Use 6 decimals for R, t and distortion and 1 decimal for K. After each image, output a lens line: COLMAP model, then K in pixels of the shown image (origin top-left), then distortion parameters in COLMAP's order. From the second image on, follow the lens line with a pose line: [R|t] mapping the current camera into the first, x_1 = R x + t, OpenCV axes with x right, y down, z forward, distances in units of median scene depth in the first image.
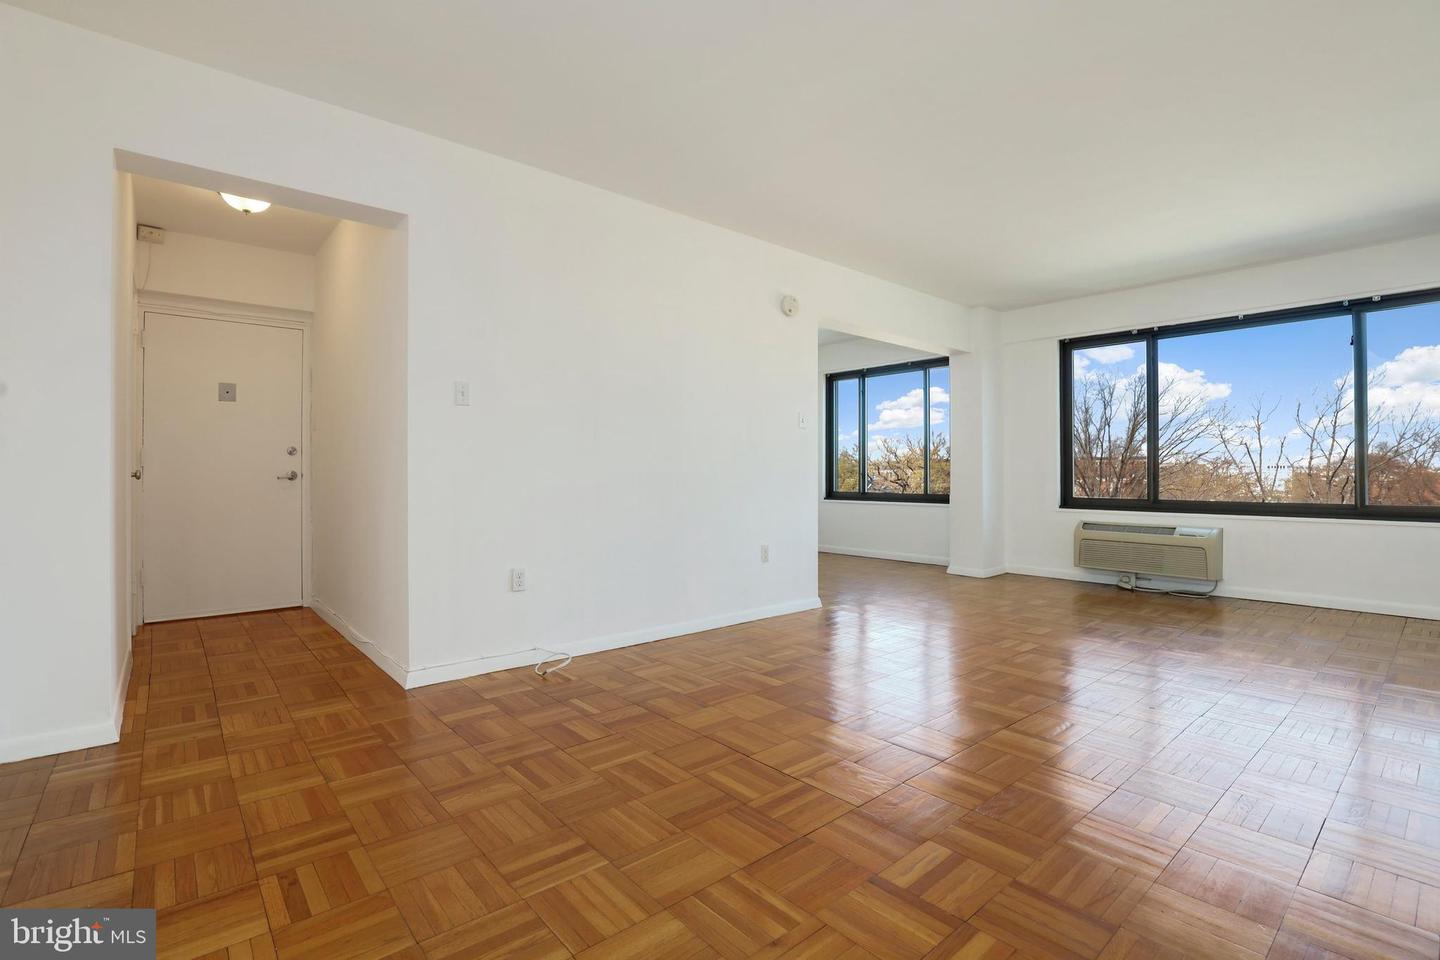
lens RADIAL K [[660.0, 0, 695.1], [0, 660.0, 474.9], [0, 0, 1]] dist [-0.032138, -0.000045]
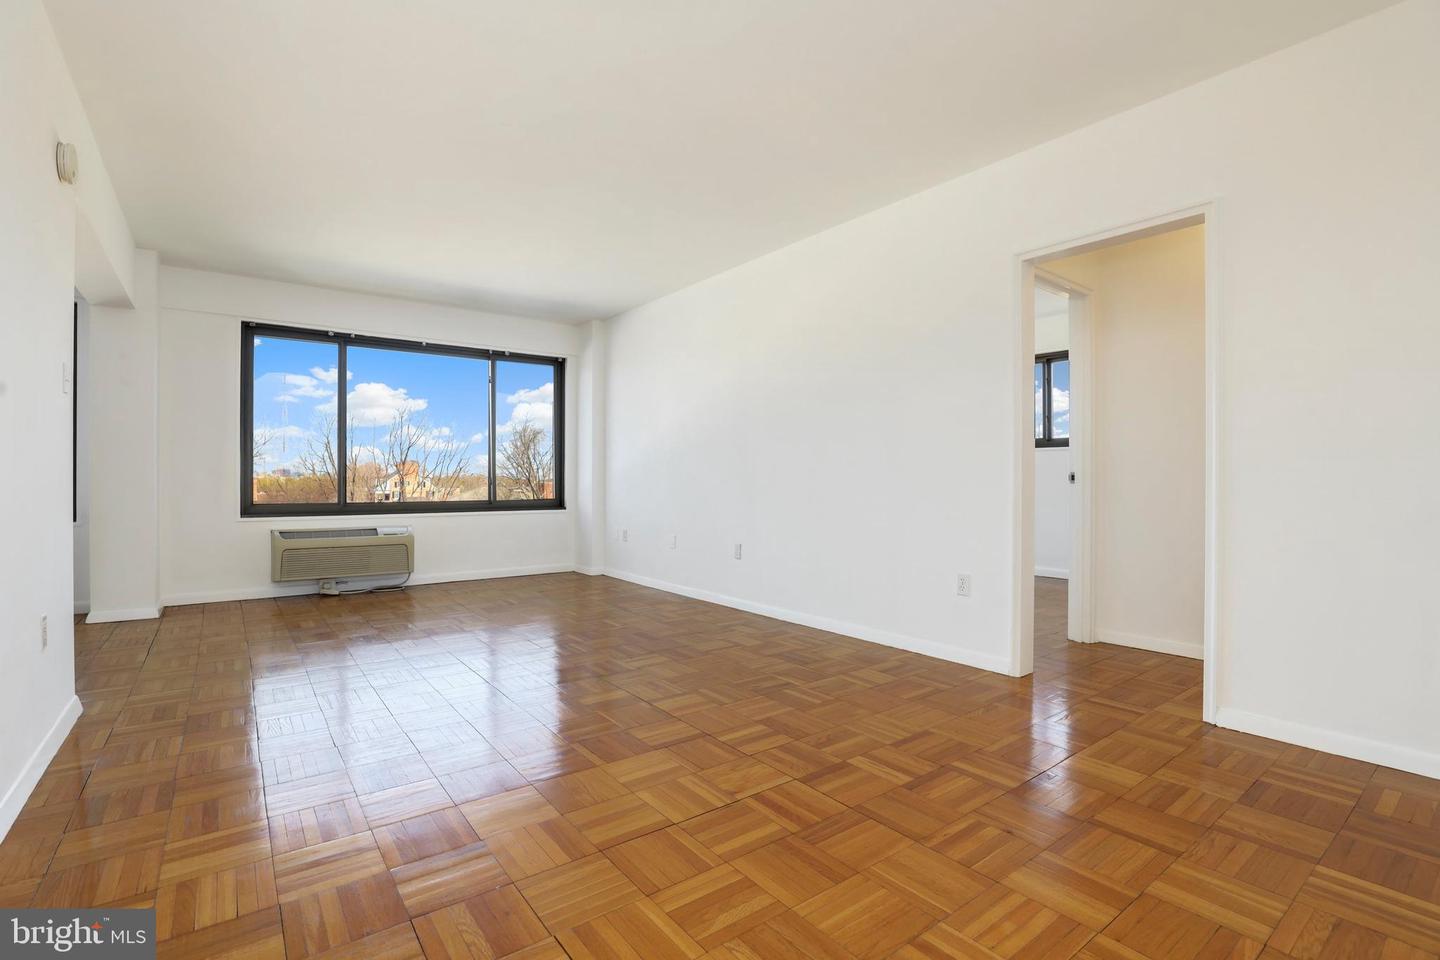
lens RADIAL K [[672.1, 0, 712.5], [0, 672.1, 476.0], [0, 0, 1]] dist [-0.024848, 0.000258]
pose [[0.042381, 0.002990, 0.999097, -0.343555], [-0.000431, 0.999995, -0.002974, -0.000991], [-0.999101, -0.000304, 0.042383, 0.420437]]
